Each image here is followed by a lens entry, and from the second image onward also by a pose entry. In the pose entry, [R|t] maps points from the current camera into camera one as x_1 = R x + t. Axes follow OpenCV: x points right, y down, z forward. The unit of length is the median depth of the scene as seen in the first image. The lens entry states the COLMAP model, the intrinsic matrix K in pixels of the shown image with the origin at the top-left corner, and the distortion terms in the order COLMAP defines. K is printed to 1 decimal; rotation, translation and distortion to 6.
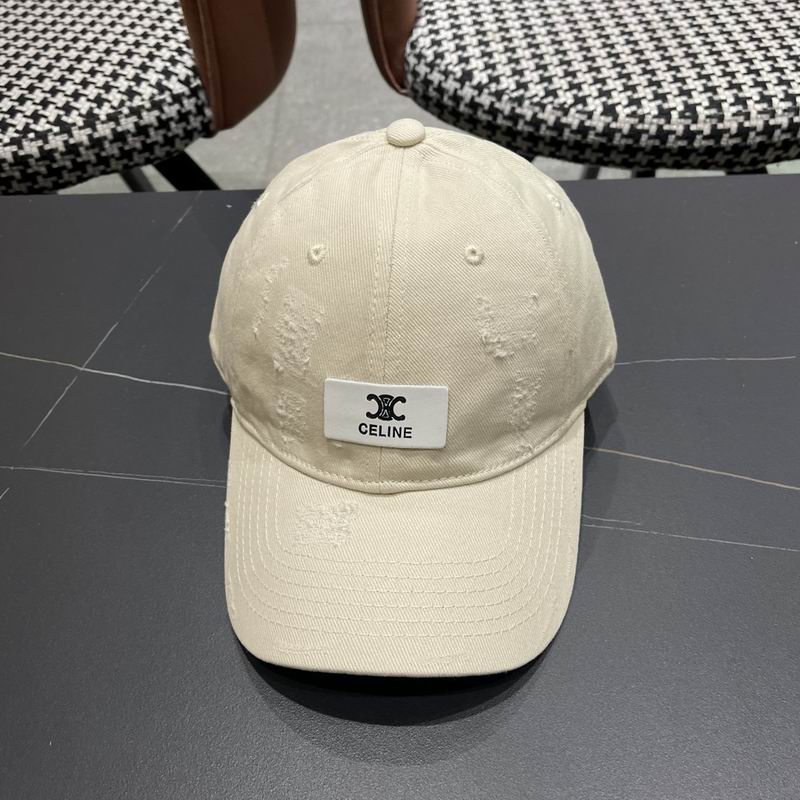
lens RADIAL K [[867.1, 0, 402.0], [0, 867.1, 404.6], [0, 0, 1]] dist [0.017470, 0.000000]
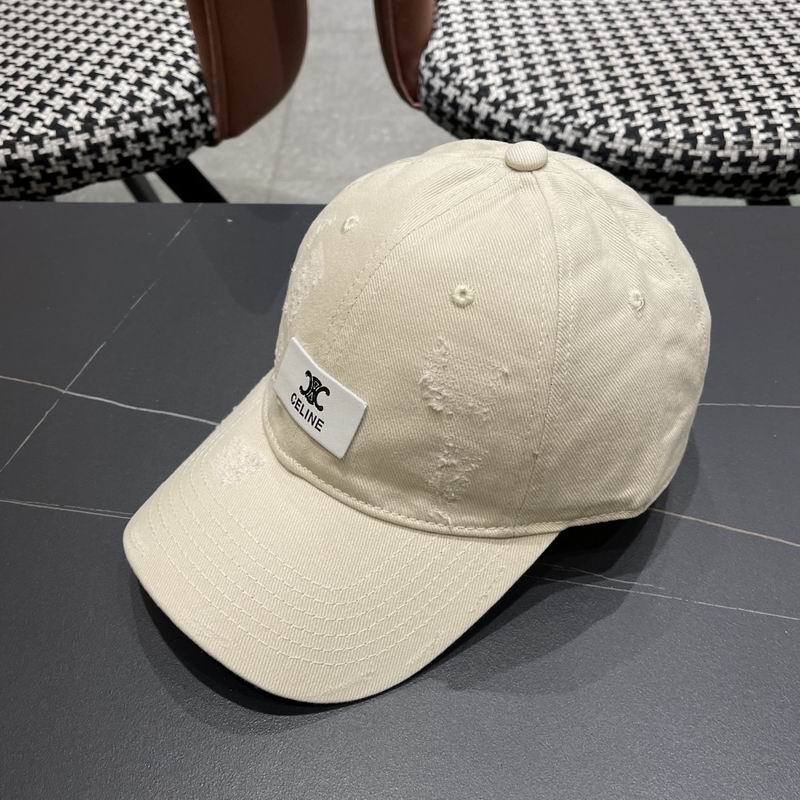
lens RADIAL K [[867.1, 0, 398.9], [0, 867.1, 398.9], [0, 0, 1]] dist [0.017470, 0.000000]
pose [[0.999418, 0.034044, -0.002177, -0.005014], [-0.034072, 0.999312, -0.014619, -0.023107], [0.001677, 0.014685, 0.999891, 0.048410]]
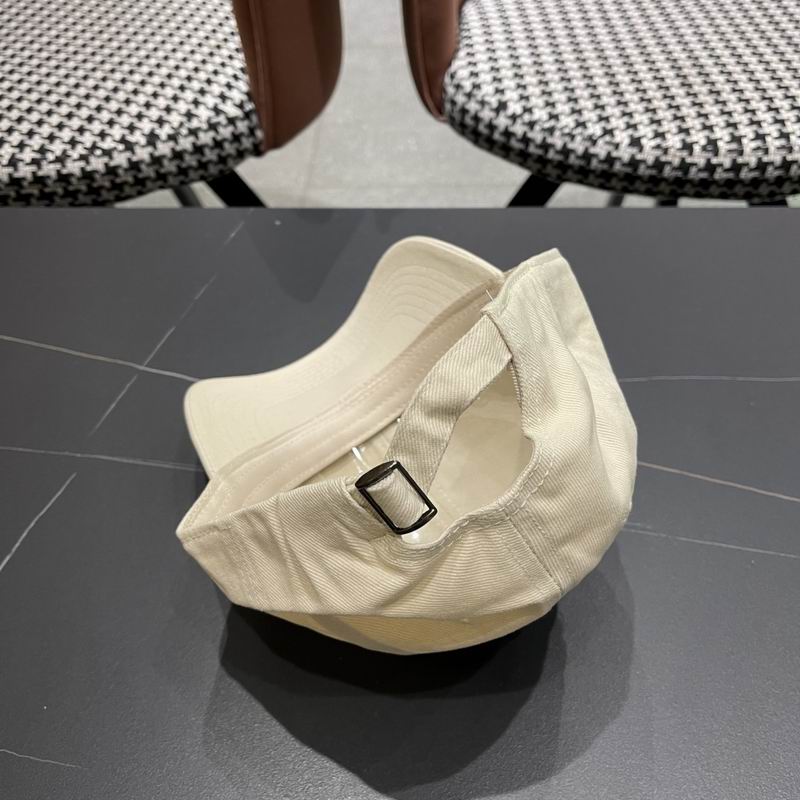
lens RADIAL K [[867.1, 0, 397.5], [0, 867.1, 405.4], [0, 0, 1]] dist [0.017470, 0.000000]
pose [[0.998890, 0.034714, -0.031831, -0.007027], [-0.035236, 0.999251, -0.015992, 0.010283], [0.031252, 0.017096, 0.999365, -0.064388]]
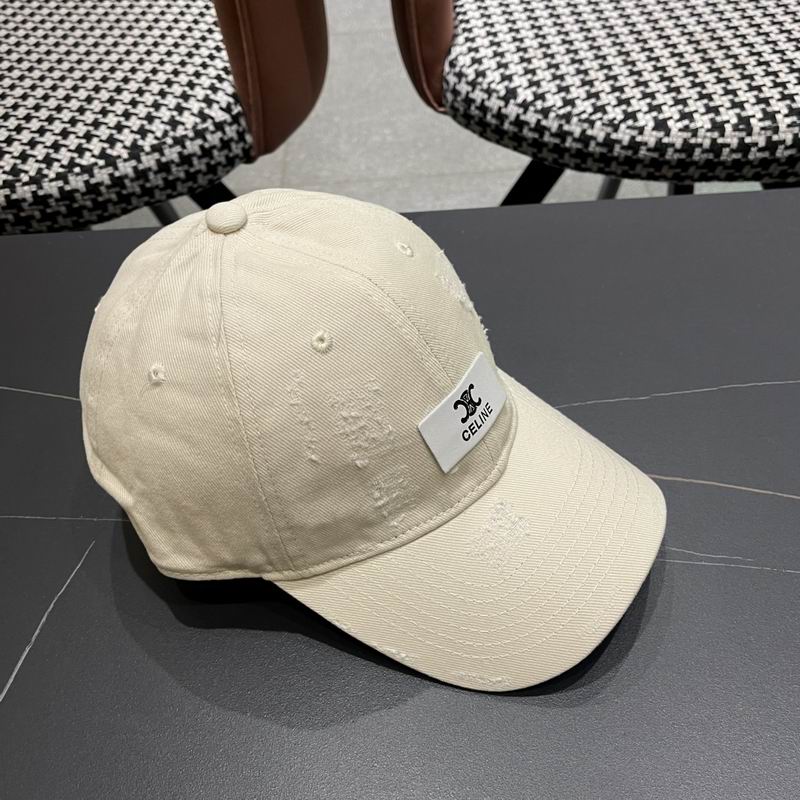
lens RADIAL K [[867.1, 0, 394.9], [0, 867.1, 394.4], [0, 0, 1]] dist [0.017470, 0.000000]
pose [[0.999453, -0.032972, 0.002396, -0.072689], [0.032997, 0.999391, -0.011329, -0.029997], [-0.002021, 0.011402, 0.999933, 0.014944]]
